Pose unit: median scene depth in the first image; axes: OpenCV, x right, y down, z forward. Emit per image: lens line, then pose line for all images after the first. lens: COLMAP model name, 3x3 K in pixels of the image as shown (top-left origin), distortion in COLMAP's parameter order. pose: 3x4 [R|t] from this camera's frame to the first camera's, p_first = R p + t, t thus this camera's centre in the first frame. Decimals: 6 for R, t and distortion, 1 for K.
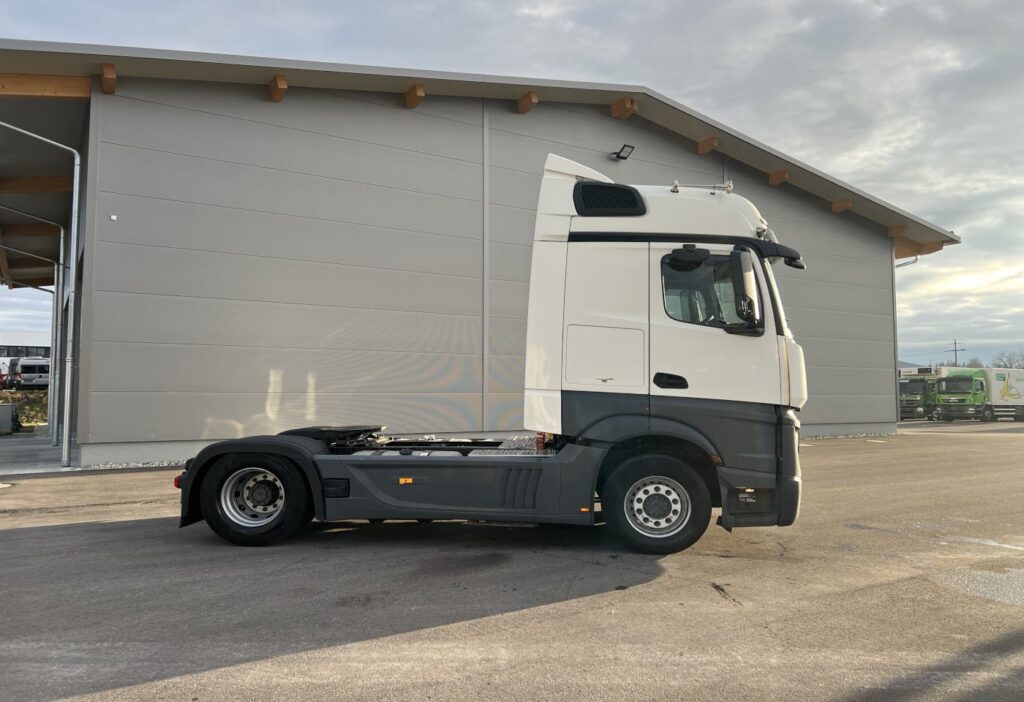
lens RADIAL K [[760.6, 0, 516.6], [0, 760.6, 376.9], [0, 0, 1]] dist [0.056267, -0.079932]
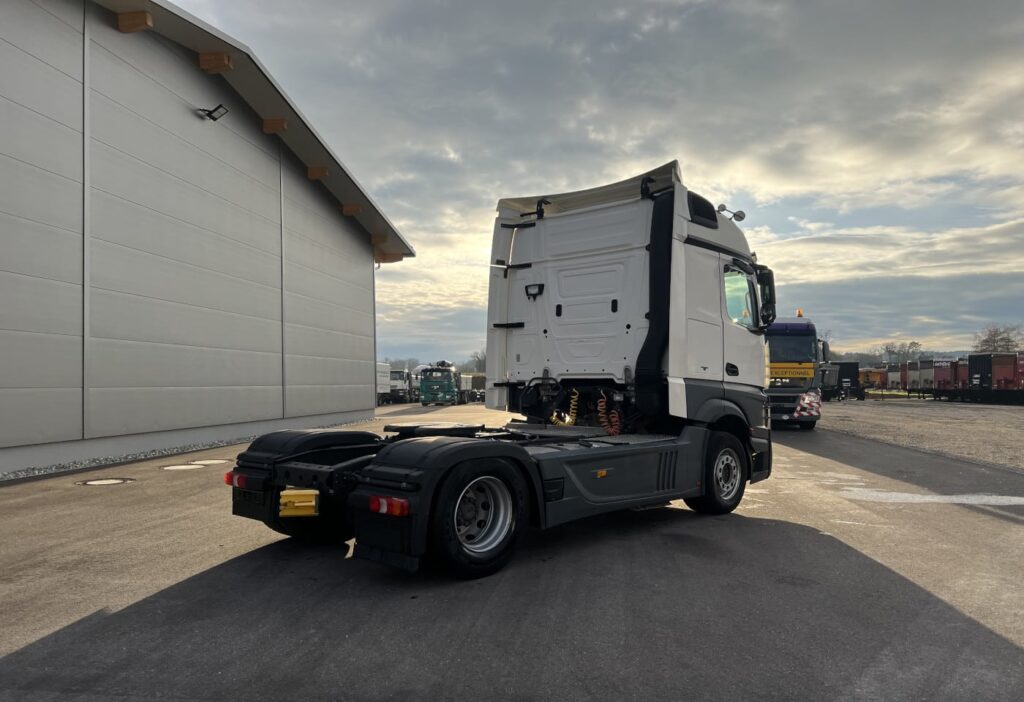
lens RADIAL K [[765.0, 0, 514.8], [0, 765.0, 366.3], [0, 0, 1]] dist [0.007718, 0.002123]
pose [[0.637037, 0.010947, 0.770756, -0.953872], [-0.008650, 0.999938, -0.007054, 0.012022], [-0.770785, -0.002173, 0.637092, 0.486402]]
